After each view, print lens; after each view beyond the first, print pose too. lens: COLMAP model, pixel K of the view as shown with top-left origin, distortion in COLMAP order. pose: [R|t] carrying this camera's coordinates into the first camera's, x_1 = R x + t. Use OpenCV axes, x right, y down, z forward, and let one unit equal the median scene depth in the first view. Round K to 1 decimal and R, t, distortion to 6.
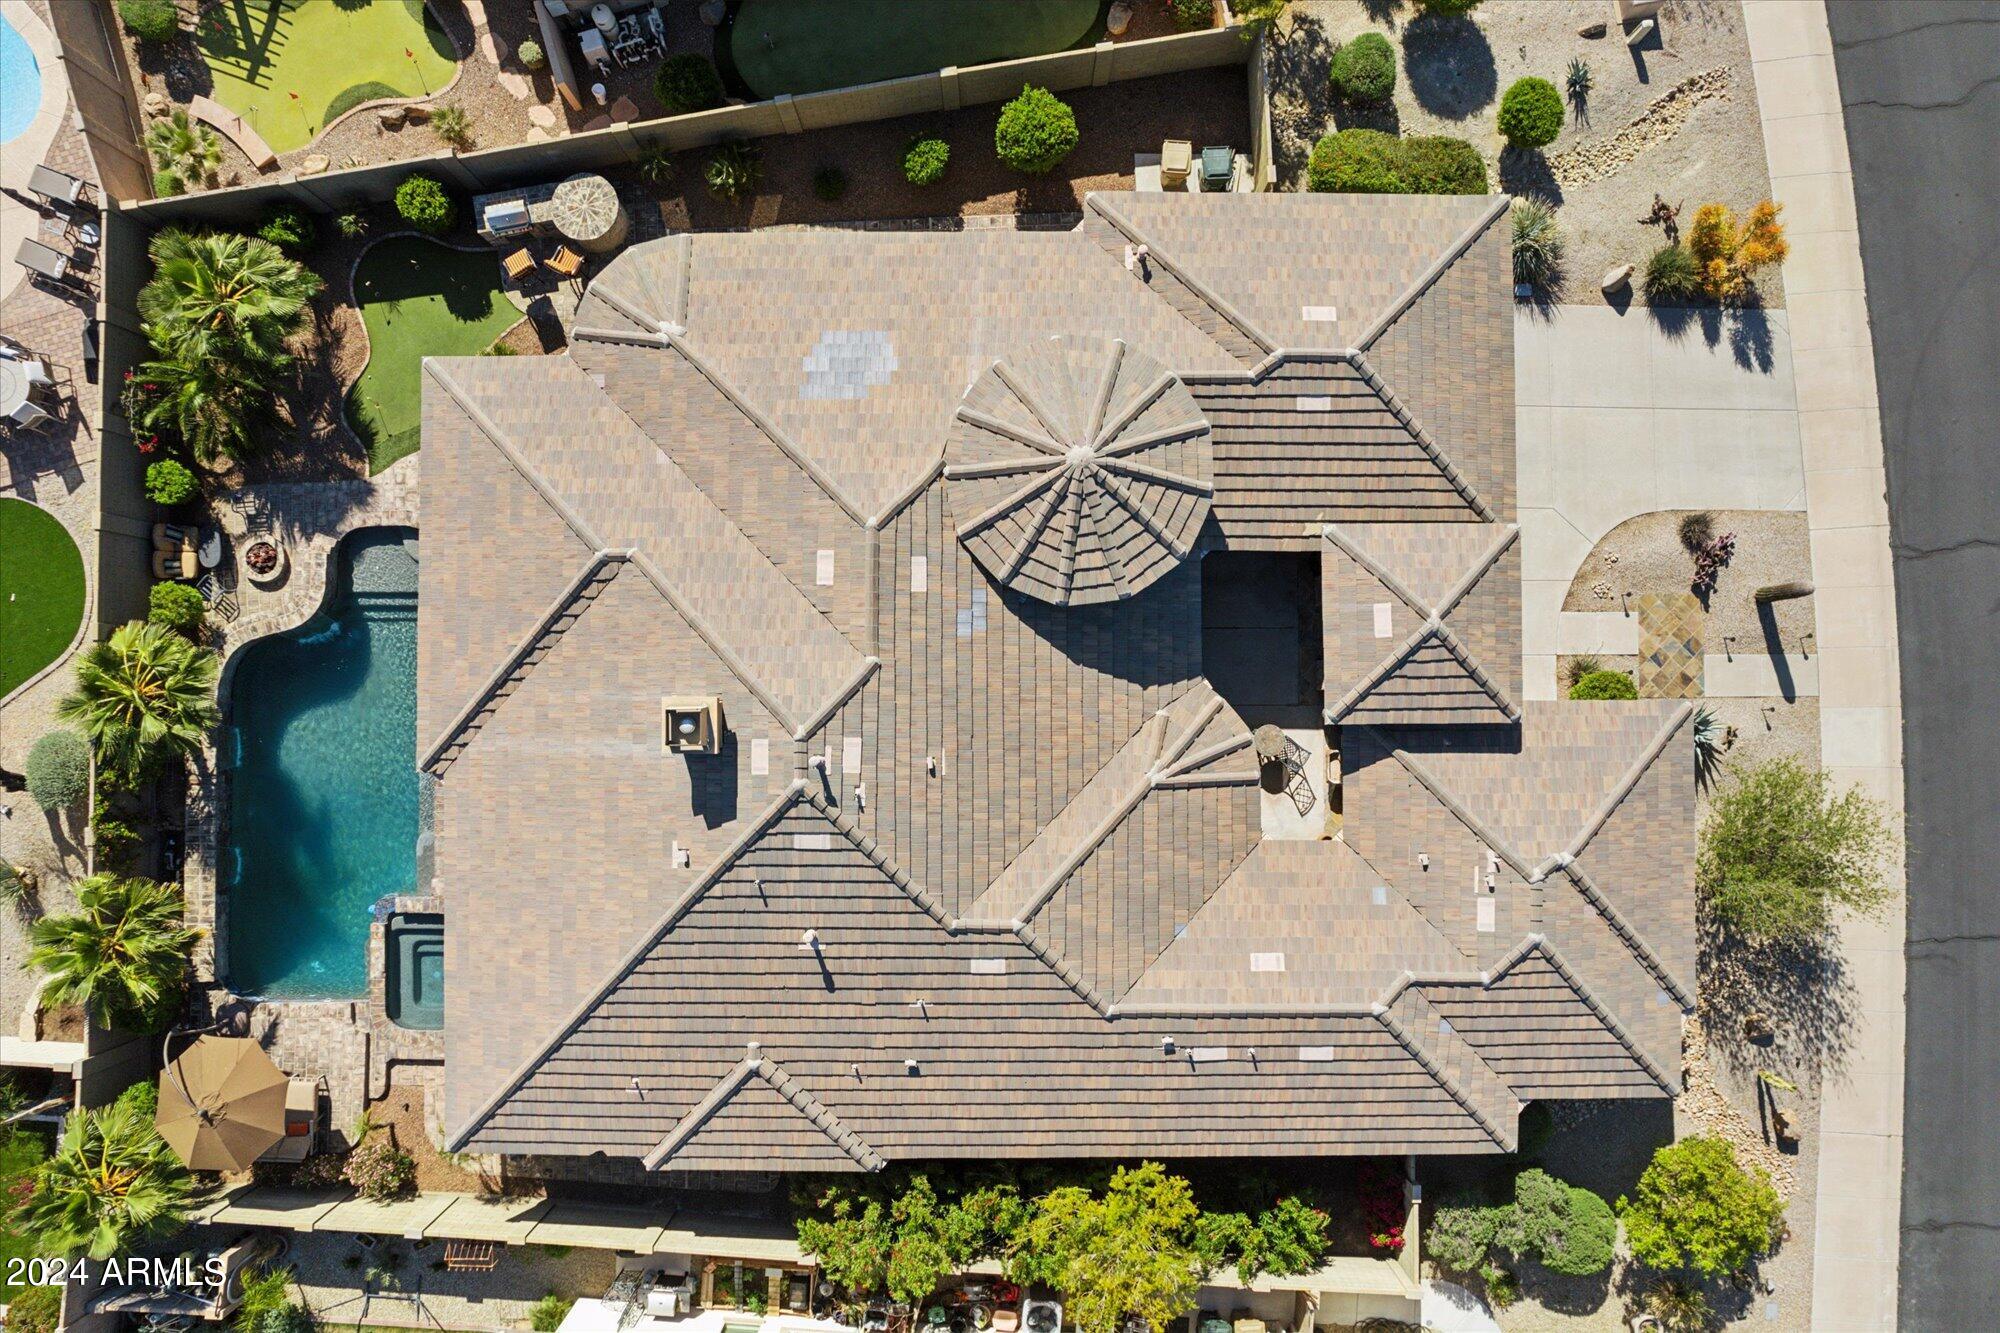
lens RADIAL K [[939.8, 0, 990.1], [0, 939.8, 746.4], [0, 0, 1]] dist [0.001888, -0.000248]
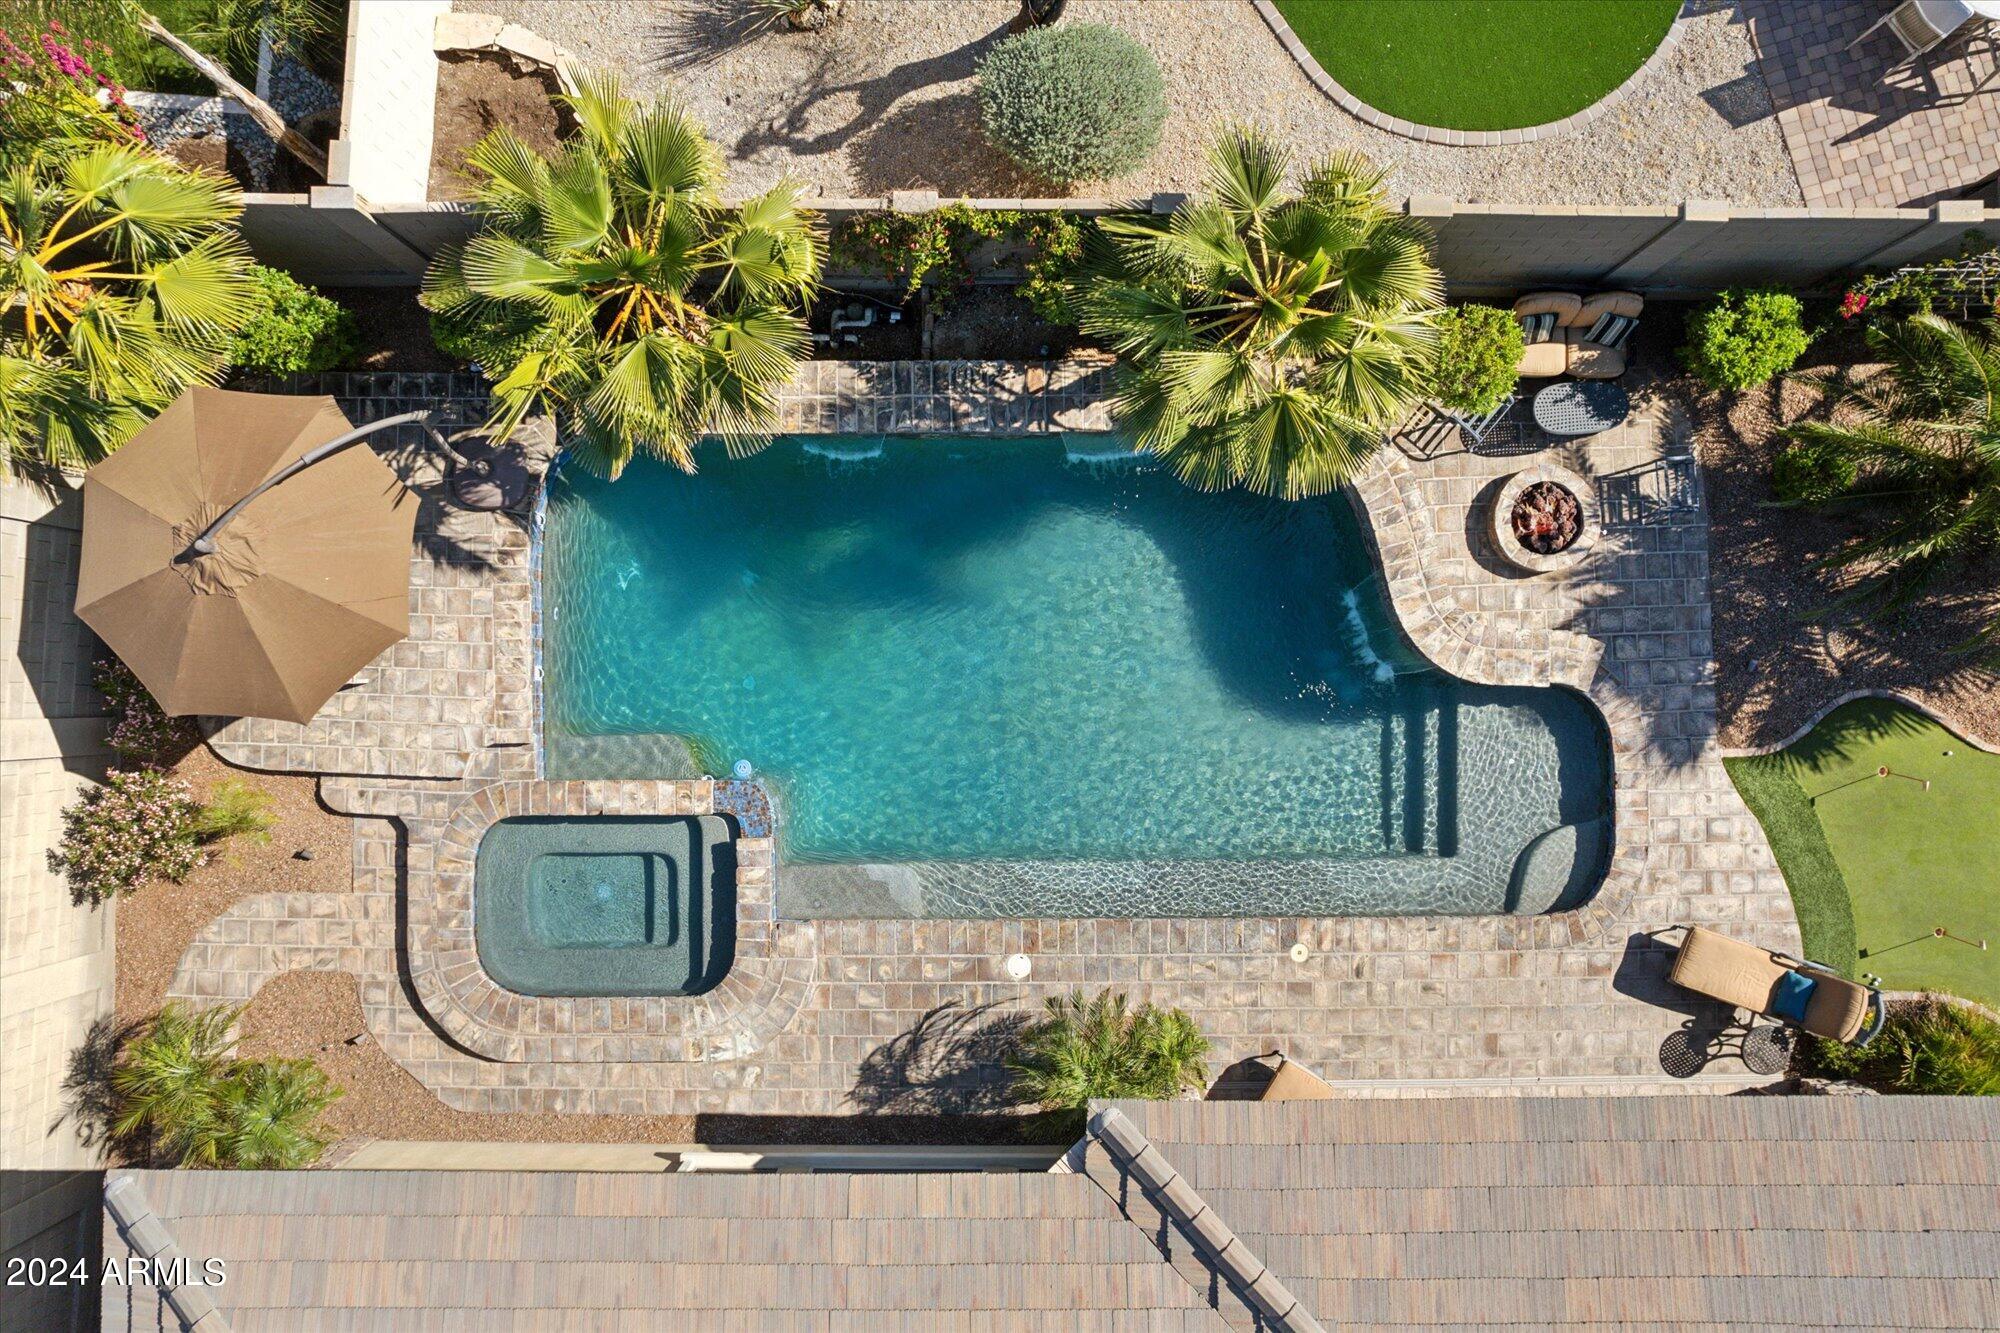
lens RADIAL K [[917.7, 0, 931.3], [0, 917.7, 669.5], [0, 0, 1]] dist [-0.037091, 0.013468]
pose [[-0.001153, 0.999999, 0.001002, -0.712504], [-0.999594, -0.001181, 0.028486, 0.072582], [0.028487, -0.000969, 0.999594, 0.579112]]
